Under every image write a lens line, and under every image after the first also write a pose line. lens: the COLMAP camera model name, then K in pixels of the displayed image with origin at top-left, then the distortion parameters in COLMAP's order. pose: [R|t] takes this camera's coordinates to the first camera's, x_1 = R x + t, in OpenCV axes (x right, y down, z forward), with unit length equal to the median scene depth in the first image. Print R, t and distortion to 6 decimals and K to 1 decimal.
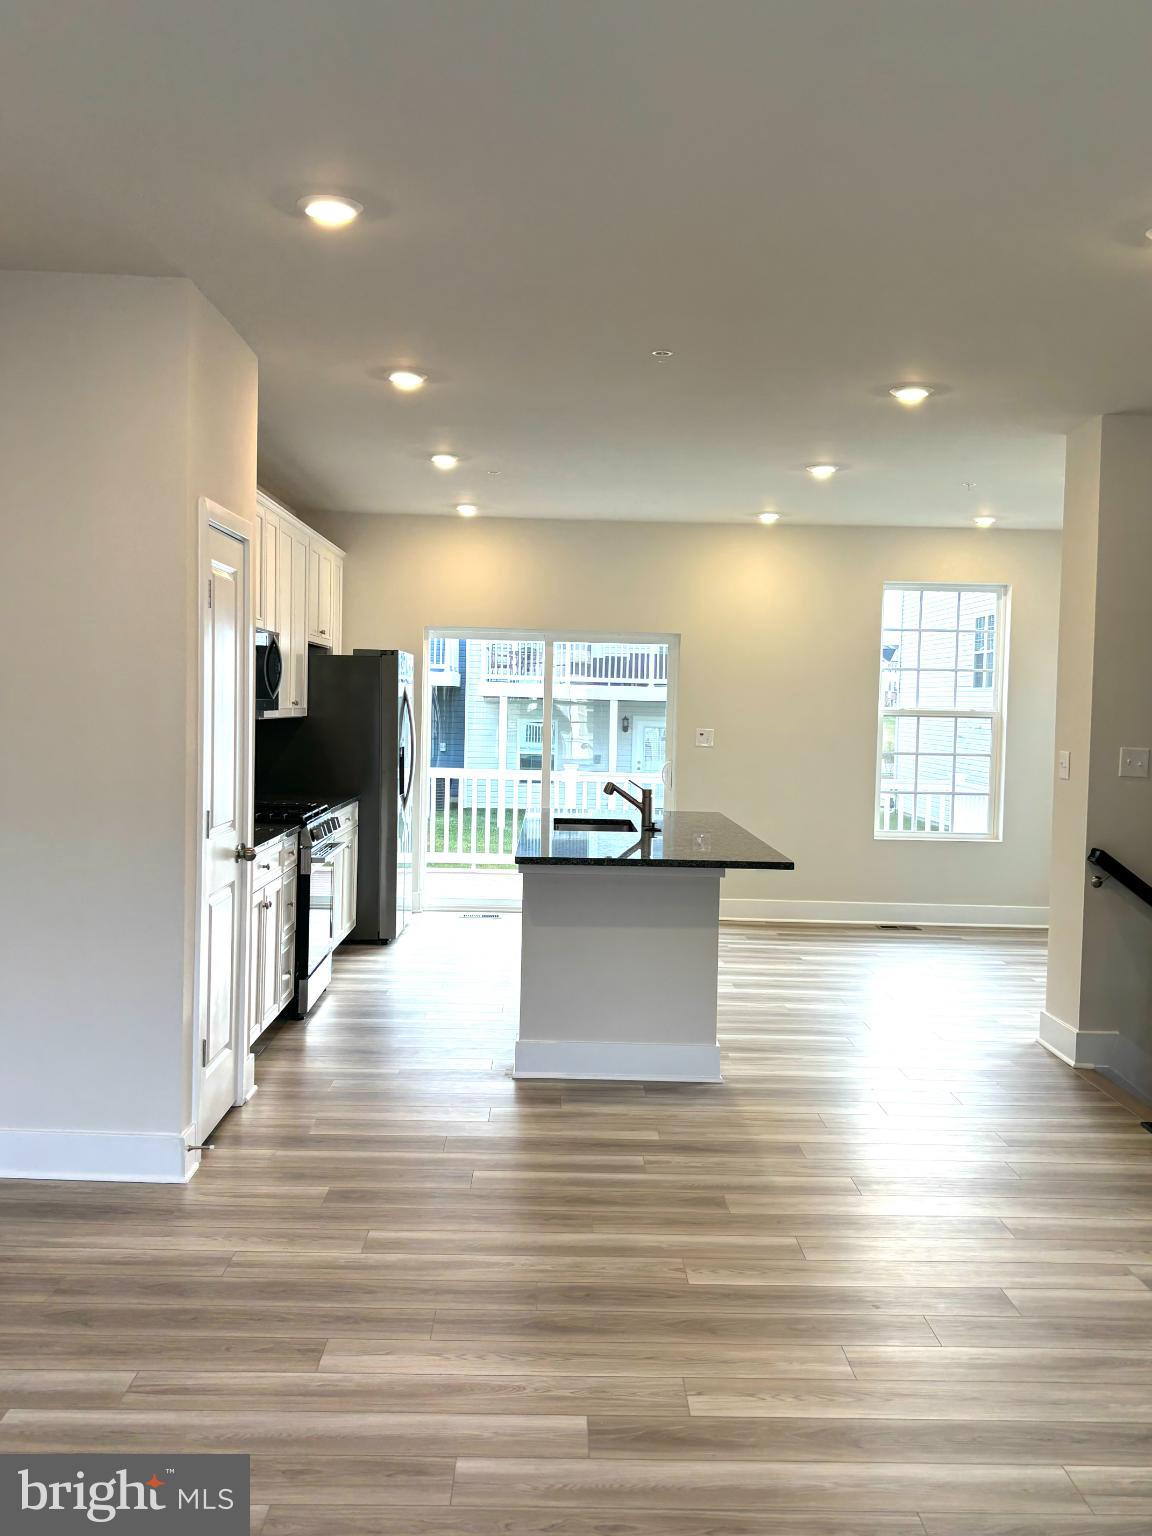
lens RADIAL K [[1465.4, 0, 576.0], [0, 1465.4, 768.0], [0, 0, 1]] dist [0.002869, -0.000722]
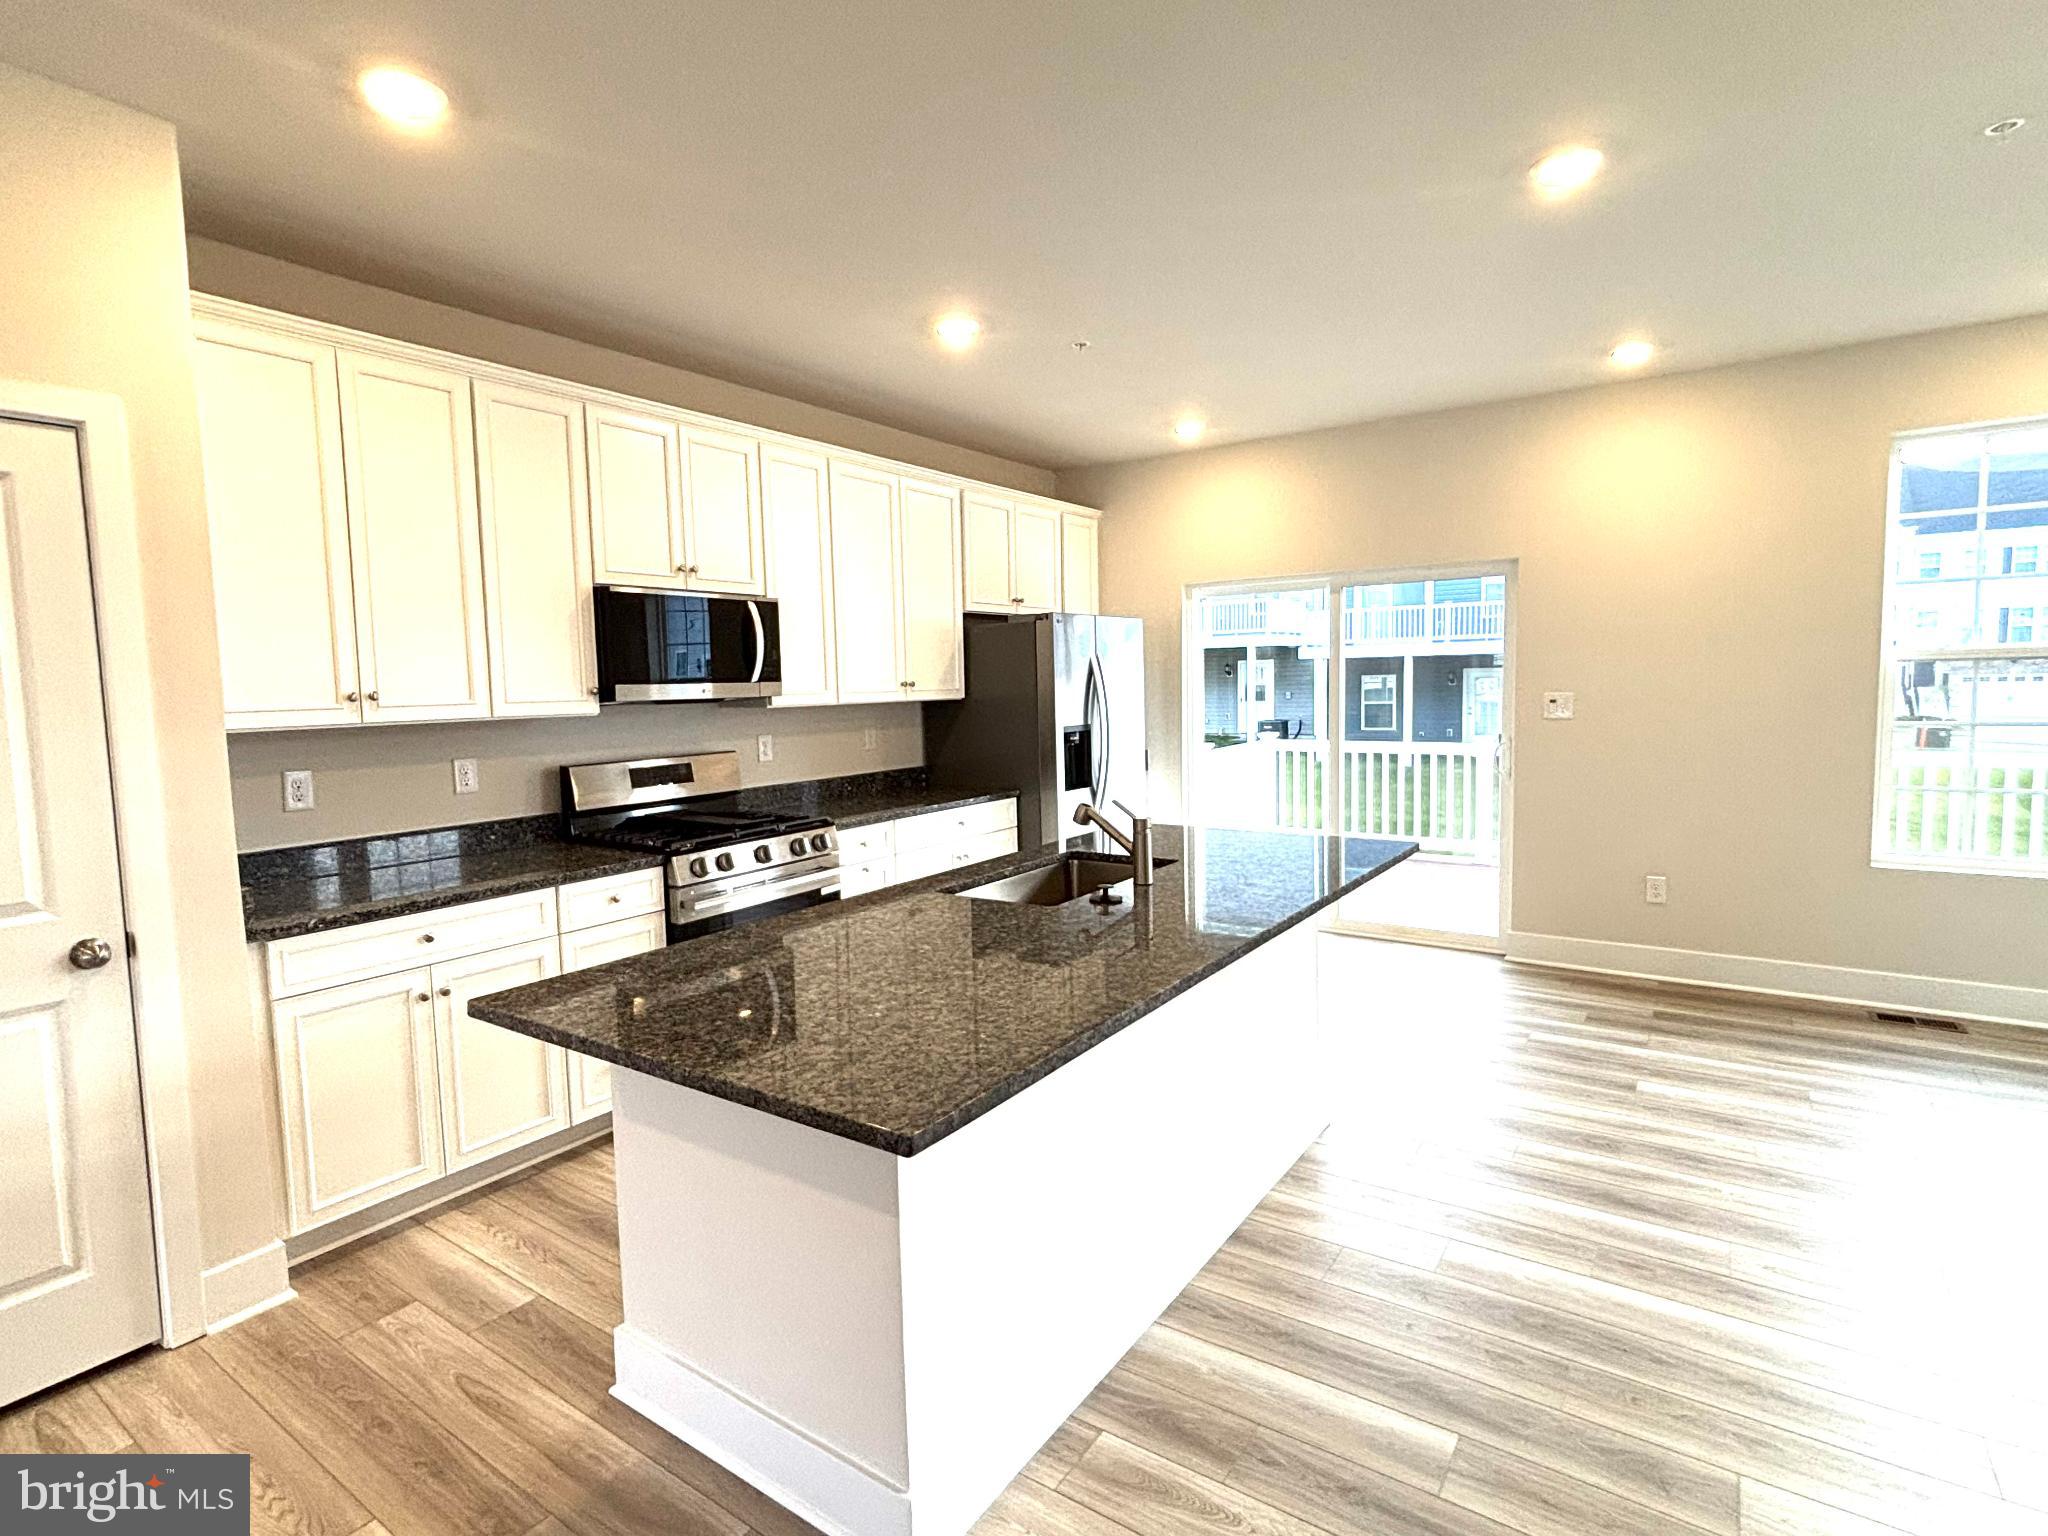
lens RADIAL K [[1017.2, 0, 1024.0], [0, 1017.2, 768.0], [0, 0, 1]] dist [0.001888, -0.000333]
pose [[0.808283, 0.007468, -0.588746, 0.196730], [0.017797, 0.999153, 0.037106, -0.016218], [0.588525, -0.040470, 0.807466, 0.544182]]
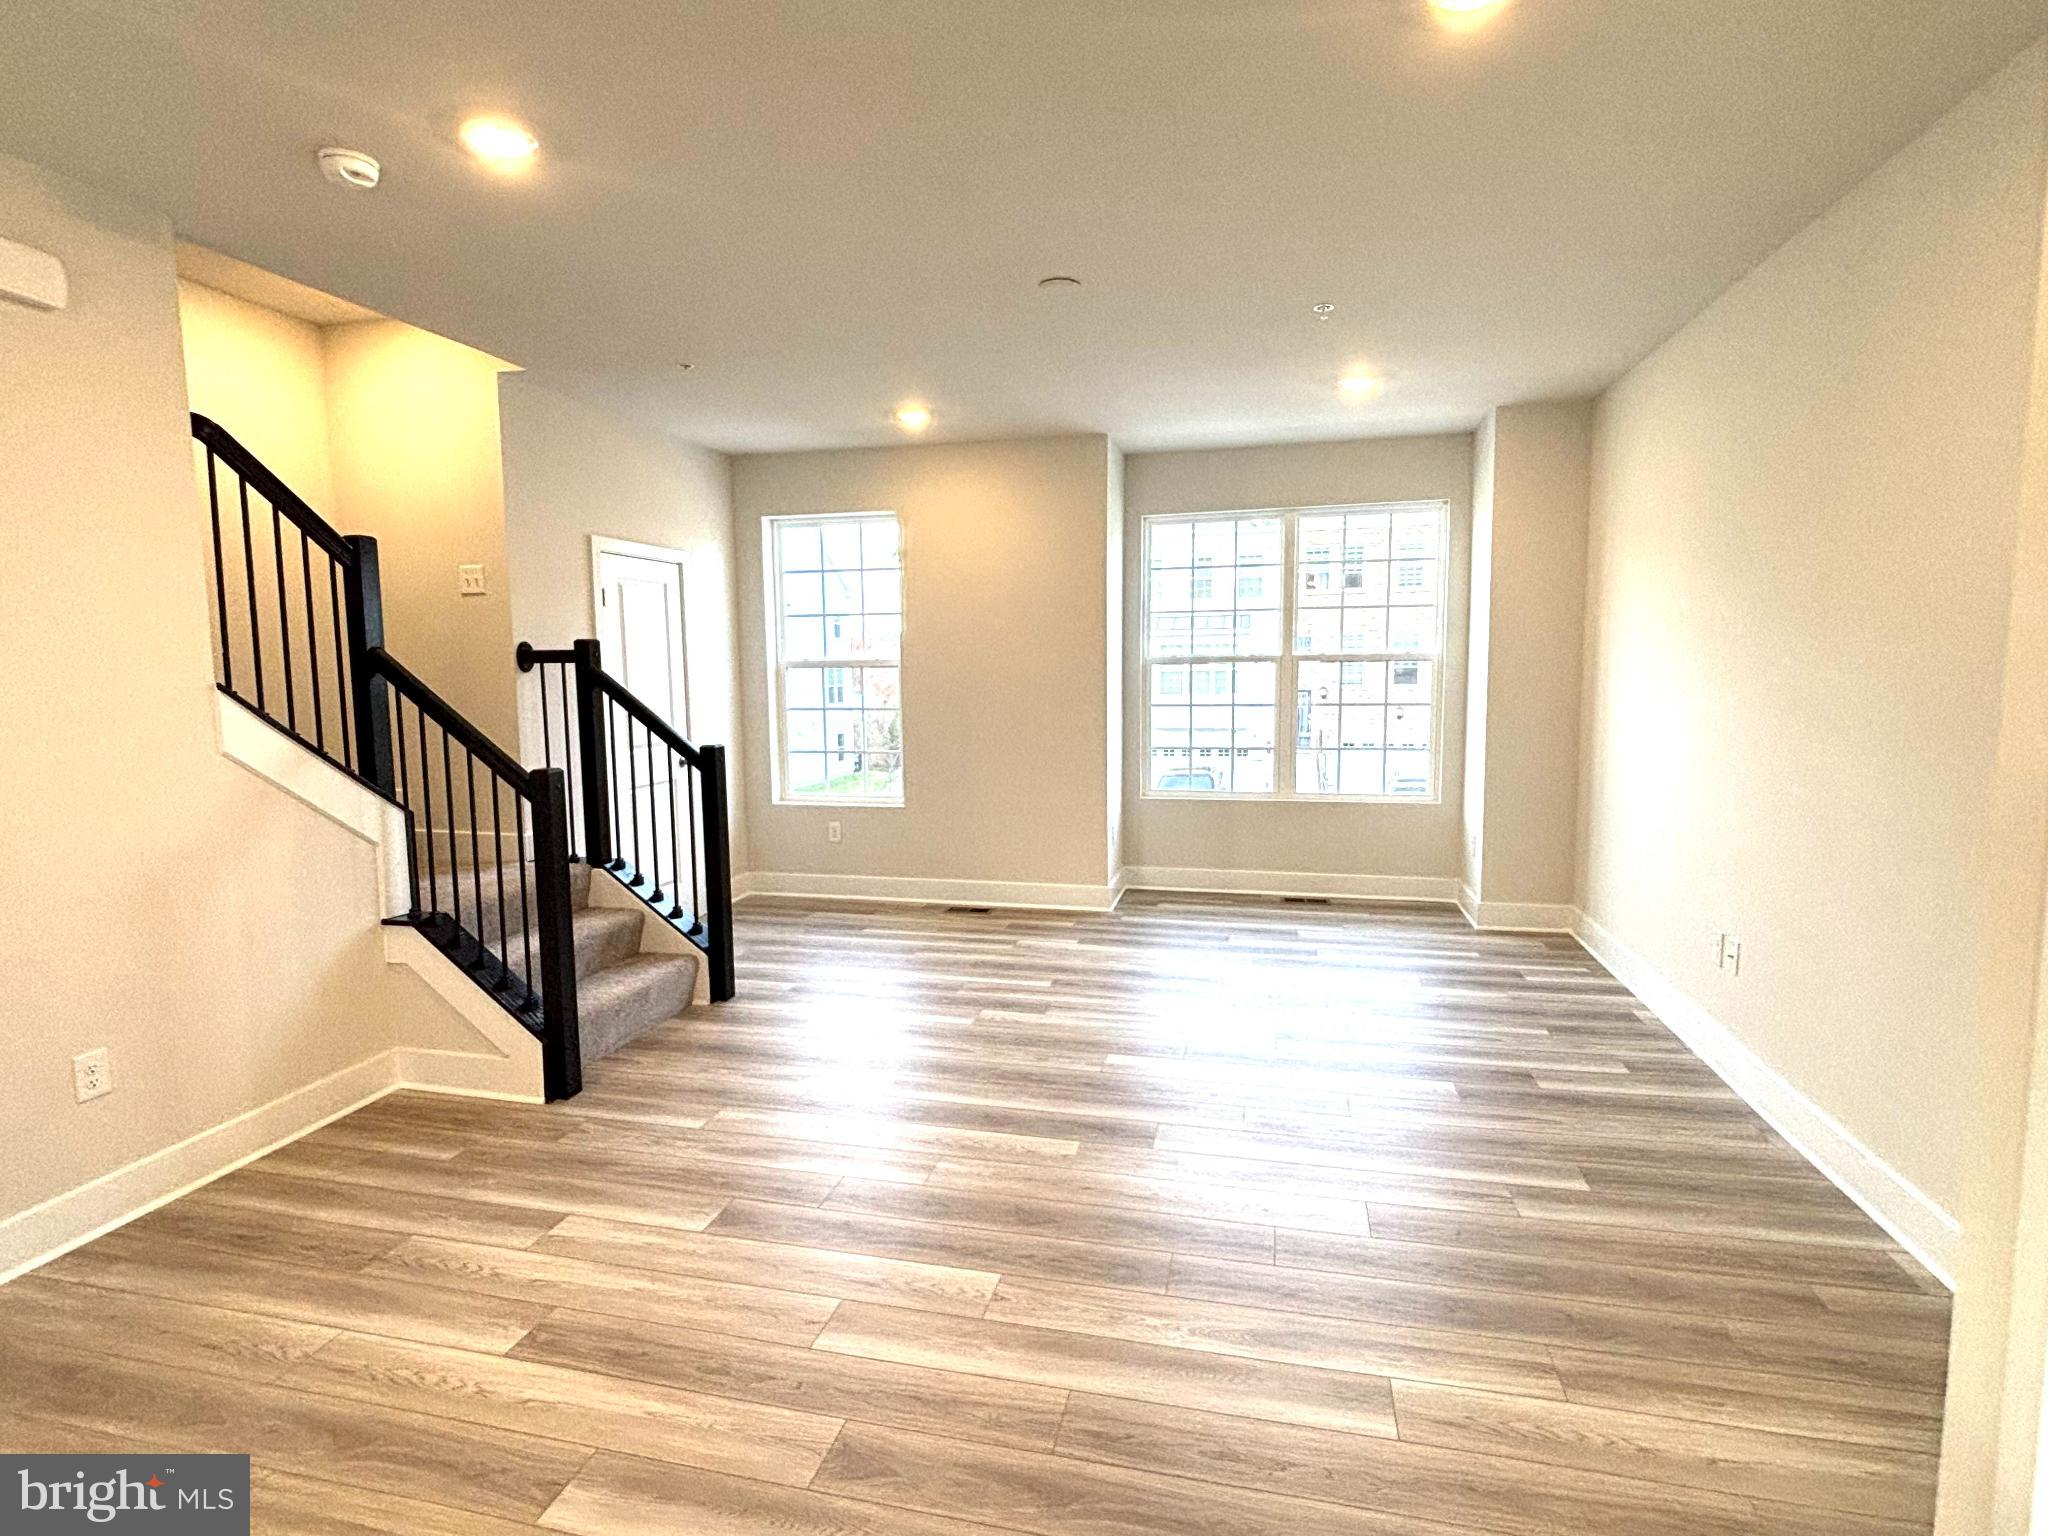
lens RADIAL K [[1017.2, 0, 1024.0], [0, 1017.2, 768.0], [0, 0, 1]] dist [0.001888, -0.000333]
pose [[-0.967815, -0.036235, 0.249042, -0.038292], [0.000988, 0.989026, 0.147740, -0.027618], [-0.251662, 0.143231, -0.957158, 0.697203]]
